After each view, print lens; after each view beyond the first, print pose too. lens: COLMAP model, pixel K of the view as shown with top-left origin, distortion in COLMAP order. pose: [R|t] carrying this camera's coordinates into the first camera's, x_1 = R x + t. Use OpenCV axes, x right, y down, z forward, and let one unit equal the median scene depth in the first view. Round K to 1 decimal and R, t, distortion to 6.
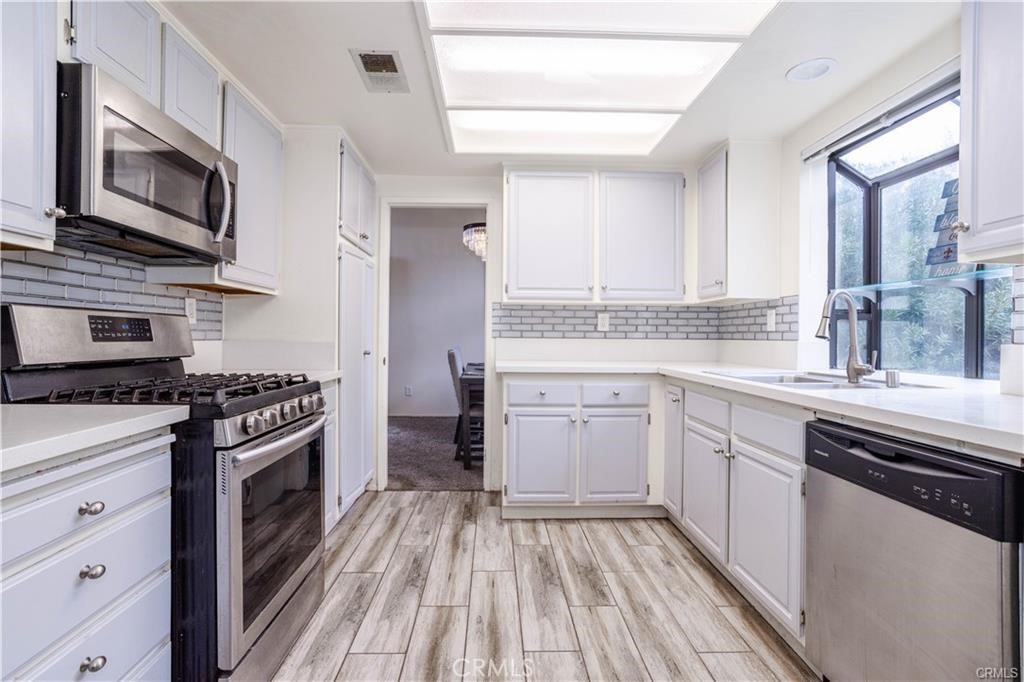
lens RADIAL K [[501.6, 0, 521.2], [0, 501.6, 338.2], [0, 0, 1]] dist [-0.043012, 0.005674]
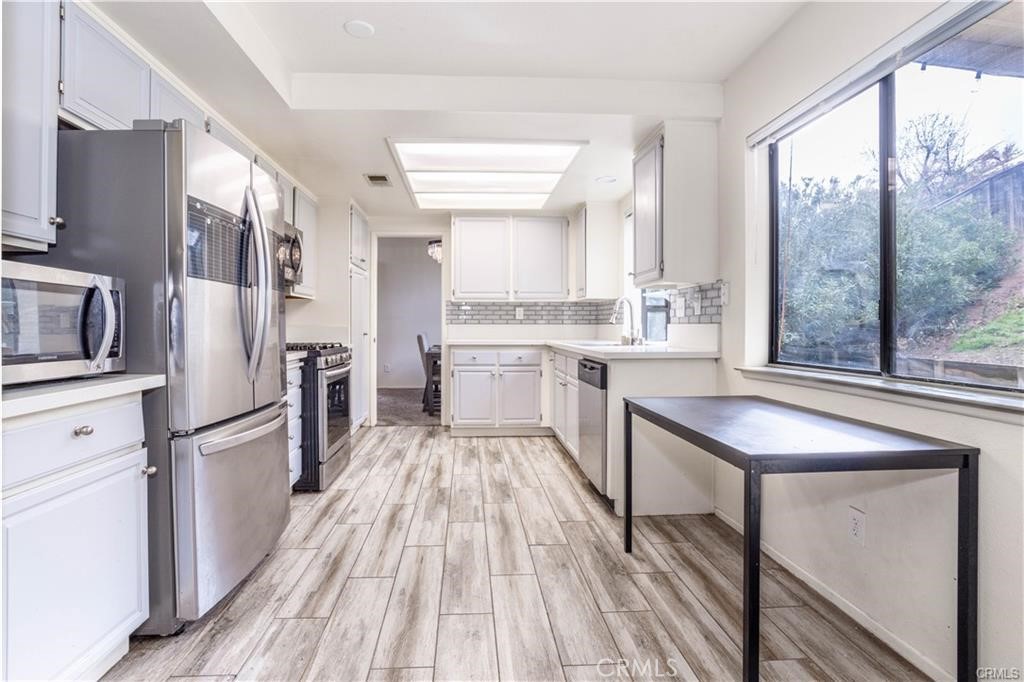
lens RADIAL K [[501.6, 0, 498.2], [0, 501.6, 328.3], [0, 0, 1]] dist [-0.043012, 0.005674]
pose [[0.999911, -0.007627, 0.010902, 0.101506], [0.007608, 0.999970, 0.001755, 0.012084], [-0.010915, -0.001672, 0.999939, -0.626243]]
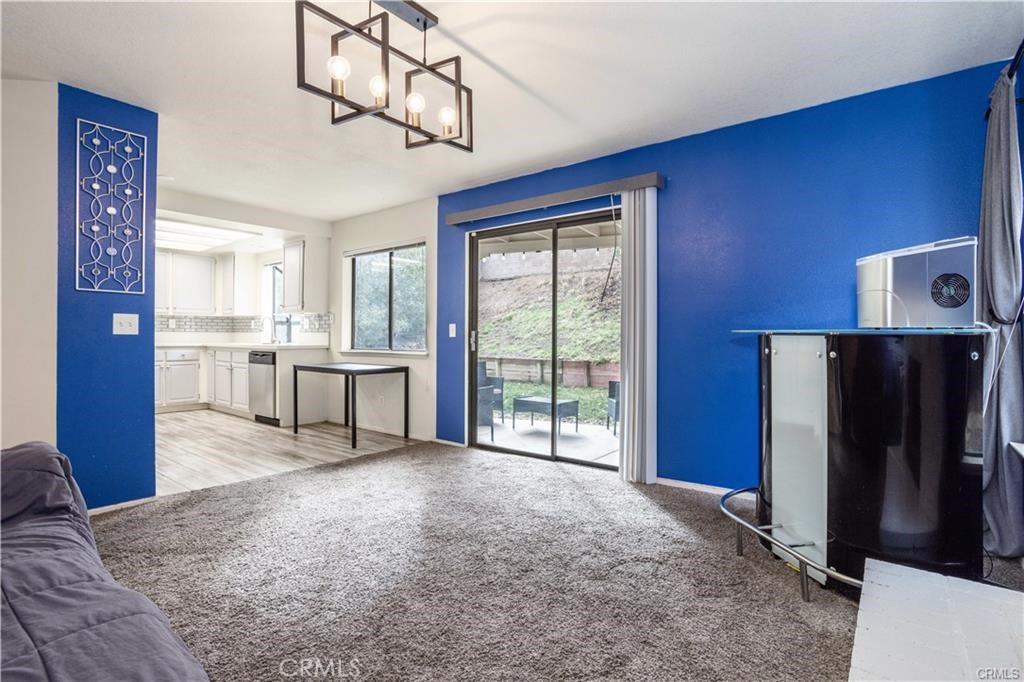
lens RADIAL K [[501.6, 0, 509.7], [0, 501.6, 334.9], [0, 0, 1]] dist [-0.043012, 0.005674]
pose [[0.649932, -0.001444, 0.759991, -0.555720], [0.001883, 0.999998, 0.000290, 0.019588], [-0.759990, 0.001243, 0.649934, -1.602790]]
